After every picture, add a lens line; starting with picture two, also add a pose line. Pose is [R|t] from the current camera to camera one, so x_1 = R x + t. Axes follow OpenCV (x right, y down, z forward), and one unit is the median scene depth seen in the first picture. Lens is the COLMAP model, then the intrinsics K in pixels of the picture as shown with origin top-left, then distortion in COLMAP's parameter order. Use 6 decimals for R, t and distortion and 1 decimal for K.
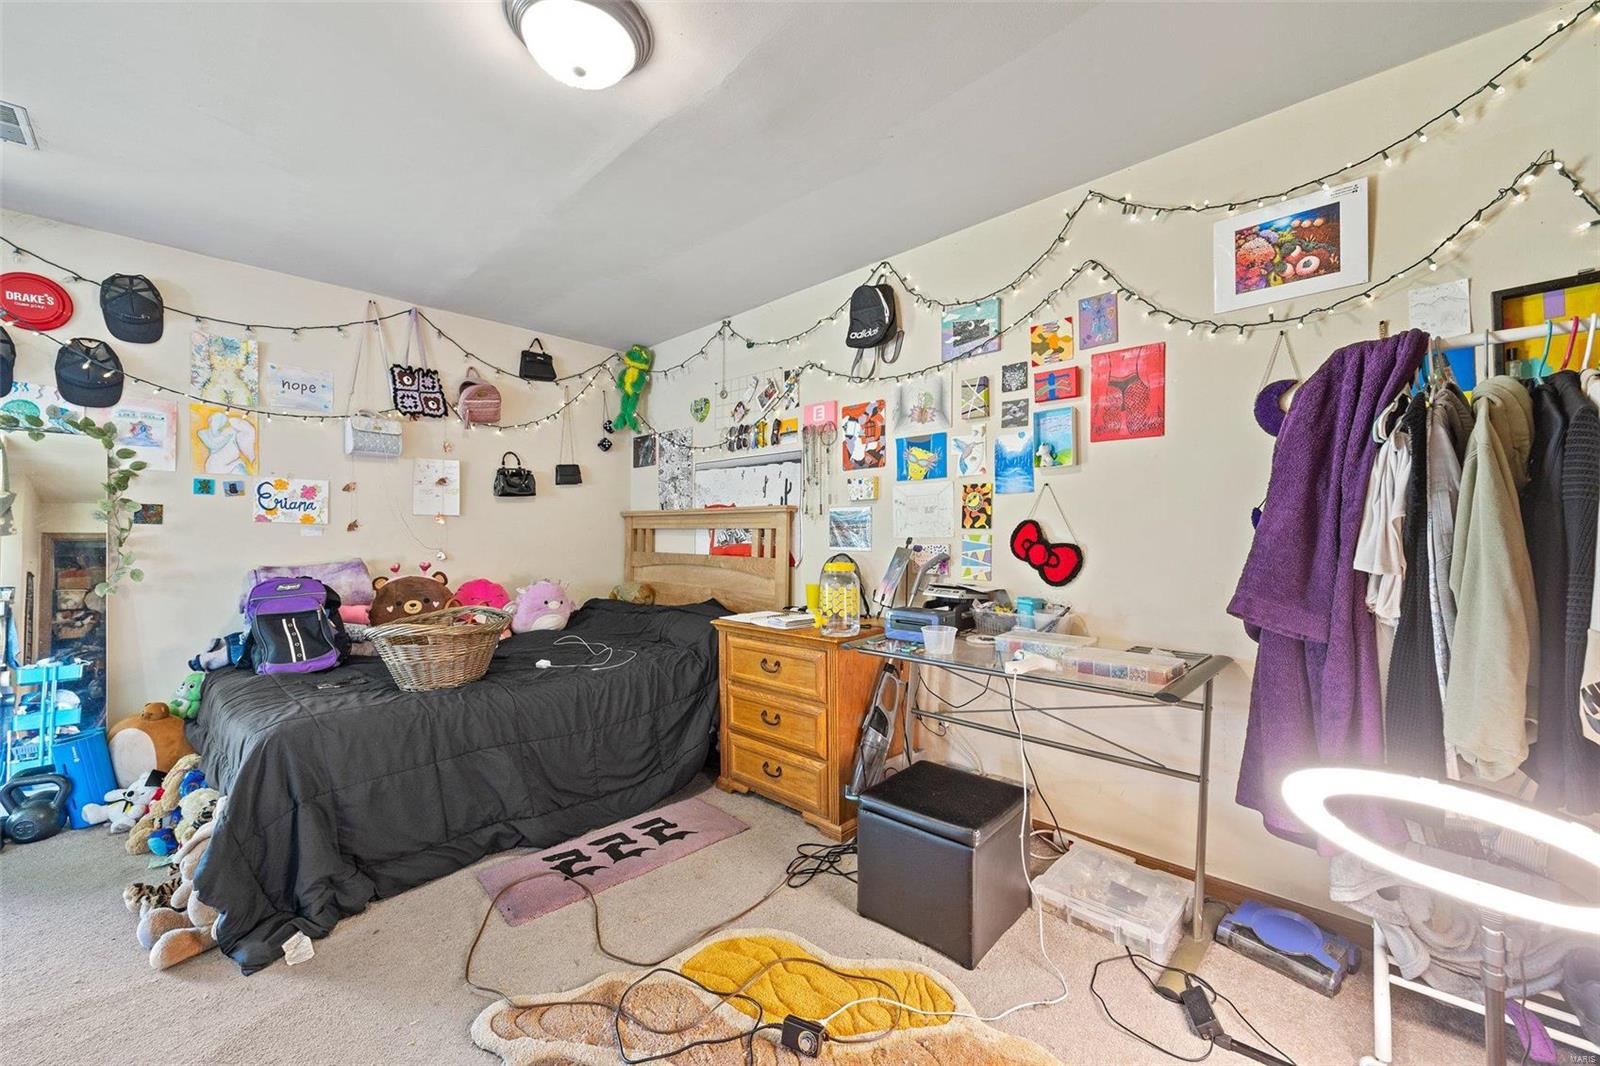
lens RADIAL K [[641.9, 0, 804.0], [0, 641.9, 531.4], [0, 0, 1]] dist [0.000222, 0.000028]
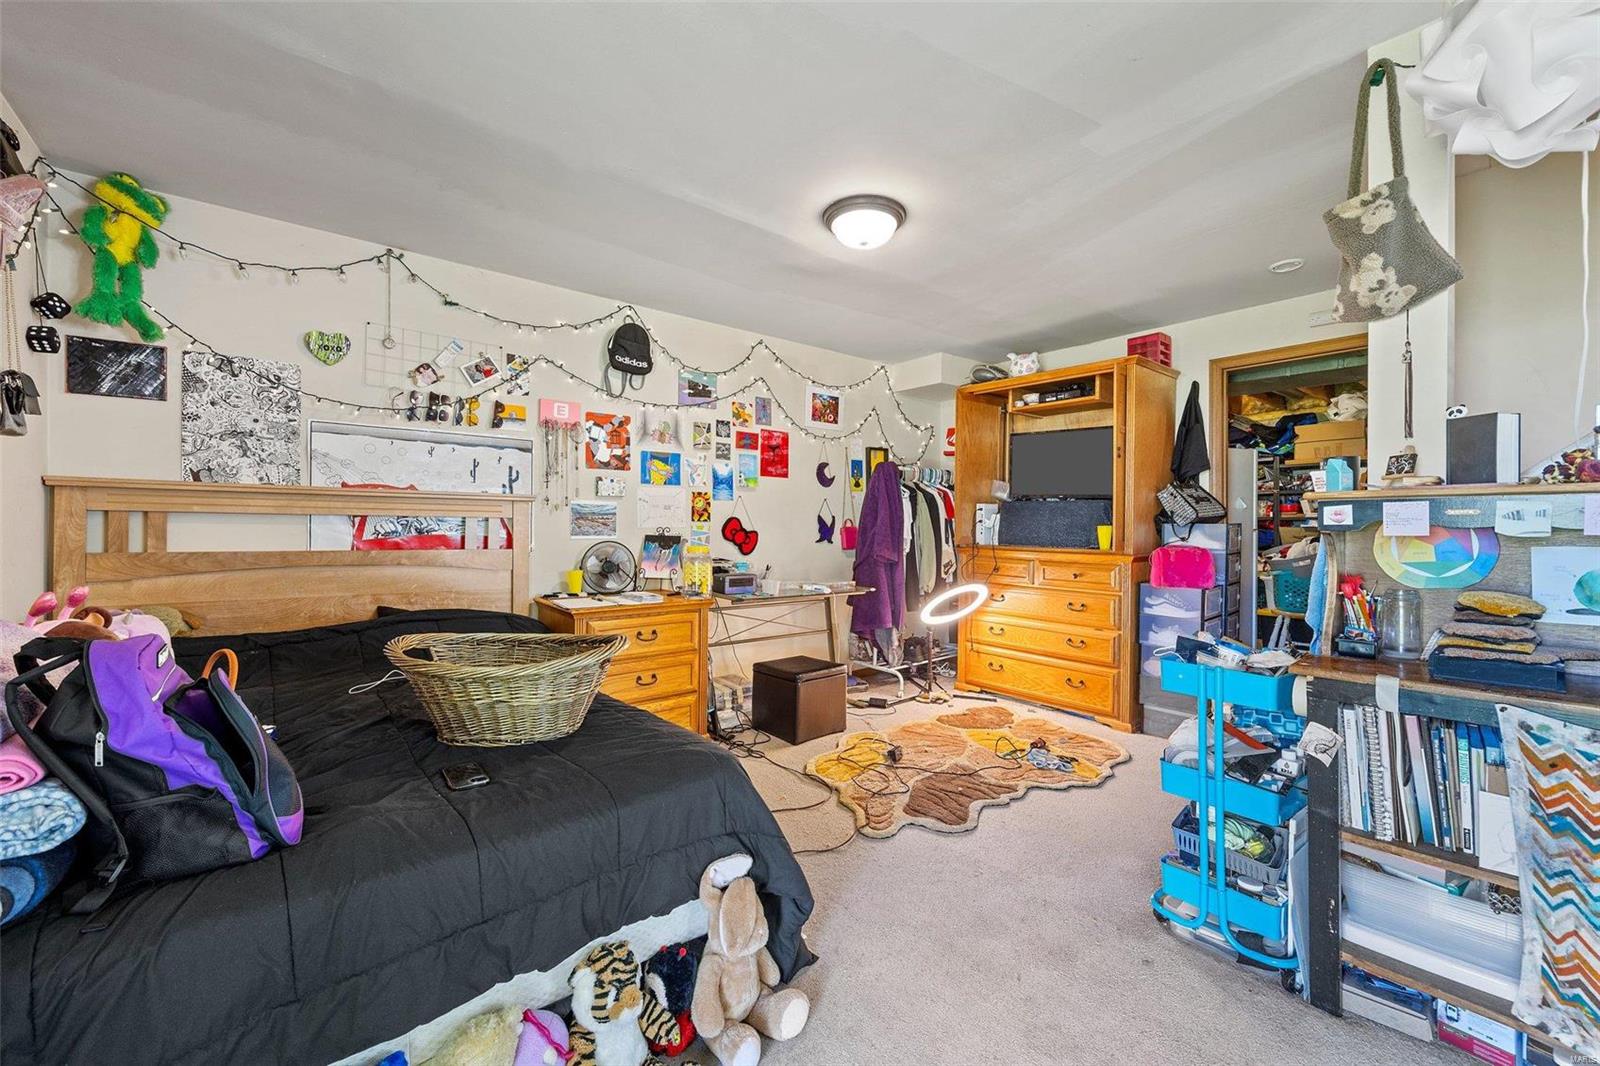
lens RADIAL K [[641.9, 0, 805.9], [0, 641.9, 525.6], [0, 0, 1]] dist [0.000222, 0.000028]
pose [[0.106660, -0.004264, 0.994286, -1.125691], [-0.016927, 0.999838, 0.006103, -0.007696], [-0.994151, -0.017482, 0.106571, 0.545482]]
